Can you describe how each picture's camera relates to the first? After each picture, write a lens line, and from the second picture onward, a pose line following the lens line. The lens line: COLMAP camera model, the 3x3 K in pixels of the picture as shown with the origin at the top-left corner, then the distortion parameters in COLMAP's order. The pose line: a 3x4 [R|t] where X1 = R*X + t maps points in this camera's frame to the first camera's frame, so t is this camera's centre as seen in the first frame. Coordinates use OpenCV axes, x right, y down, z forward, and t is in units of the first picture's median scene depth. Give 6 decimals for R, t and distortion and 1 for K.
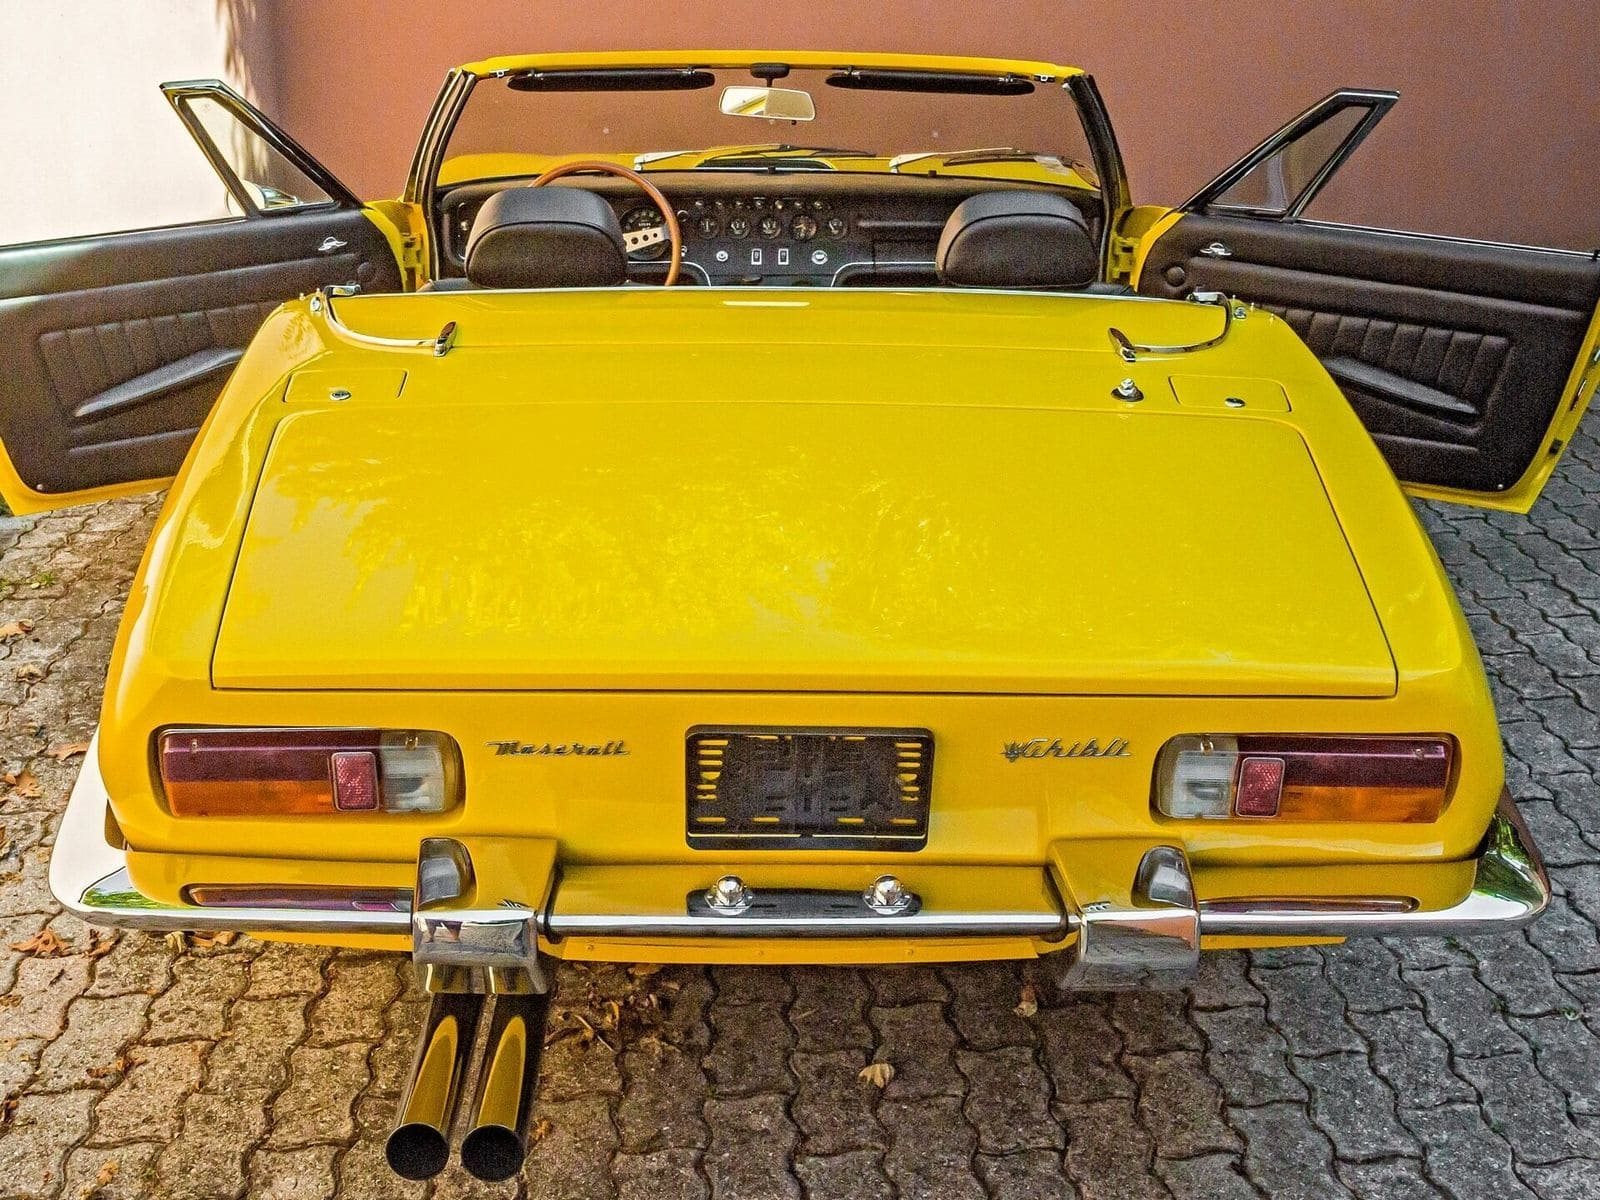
lens RADIAL K [[2423.5, 0, 800.0], [0, 2423.5, 600.0], [0, 0, 1]] dist [0.032105, -0.084407]
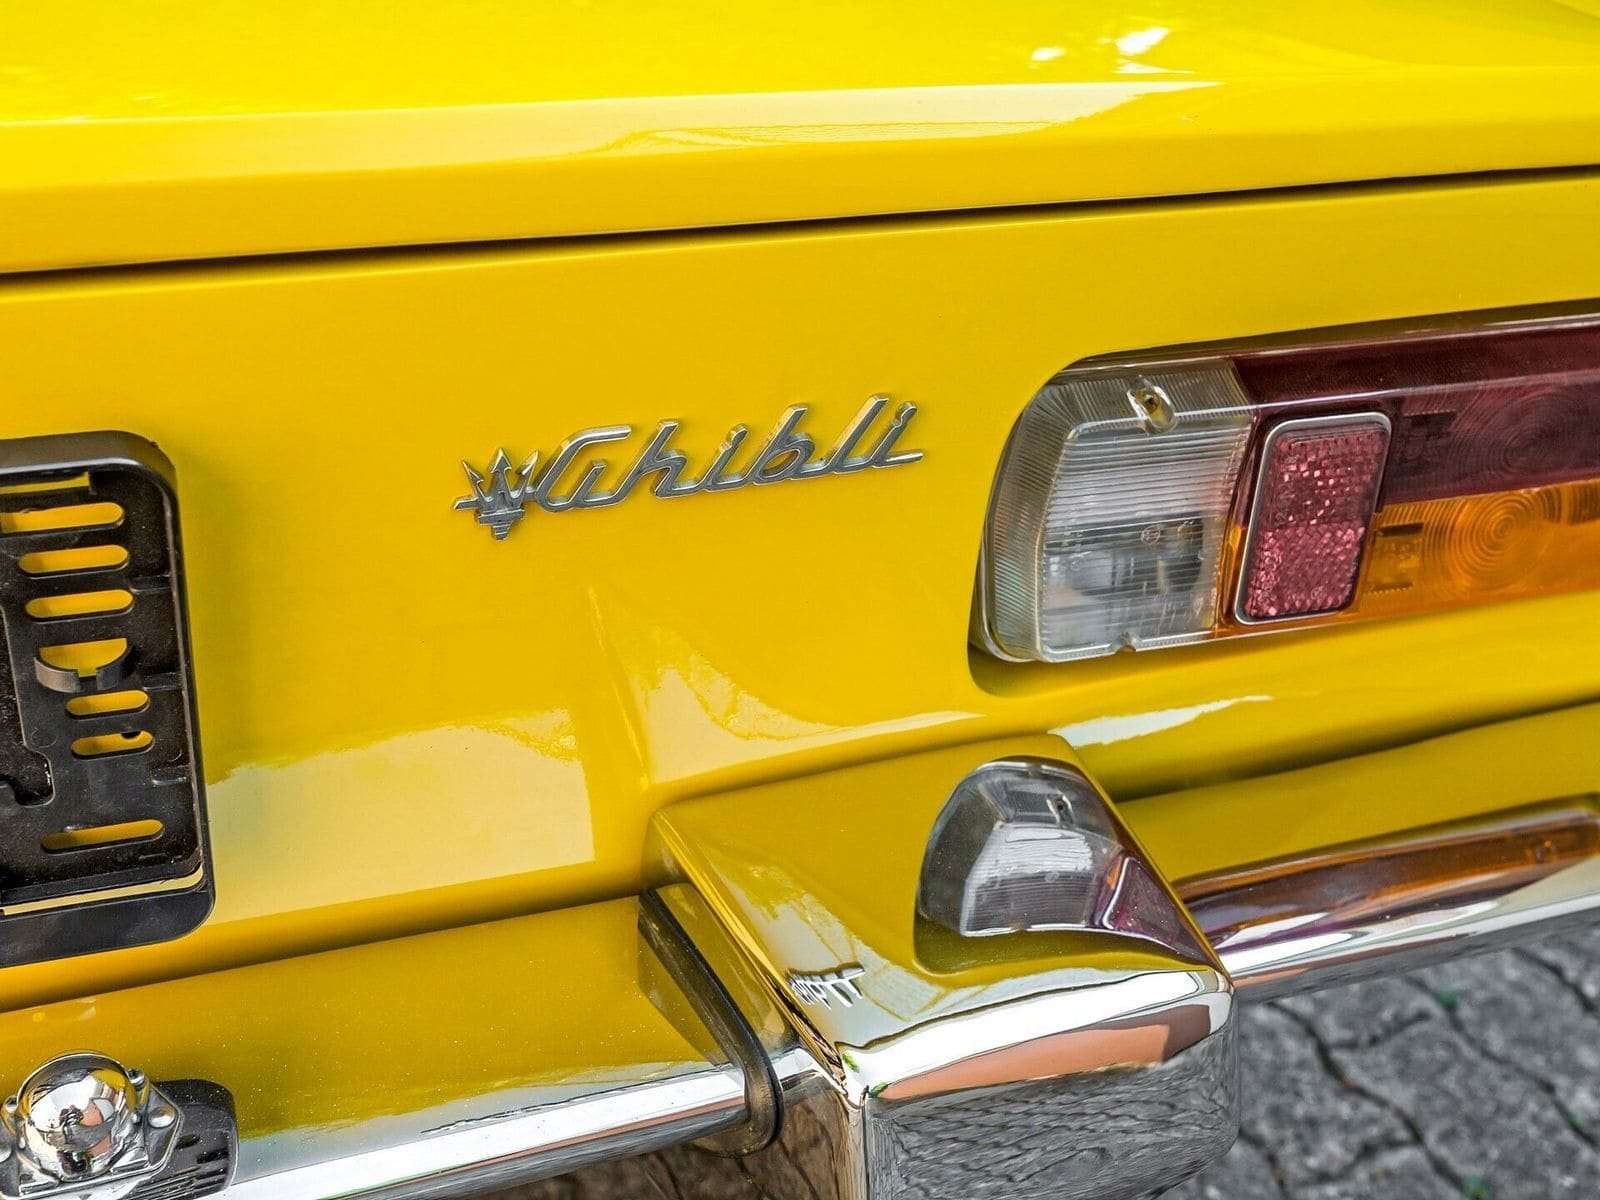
lens RADIAL K [[2423.5, 0, 800.0], [0, 2423.5, 600.0], [0, 0, 1]] dist [0.032105, -0.084407]
pose [[0.954519, -0.141987, 0.262169, 0.047028], [0.130419, 0.989574, 0.061102, 0.059043], [-0.268111, -0.024131, 0.963086, 0.711988]]
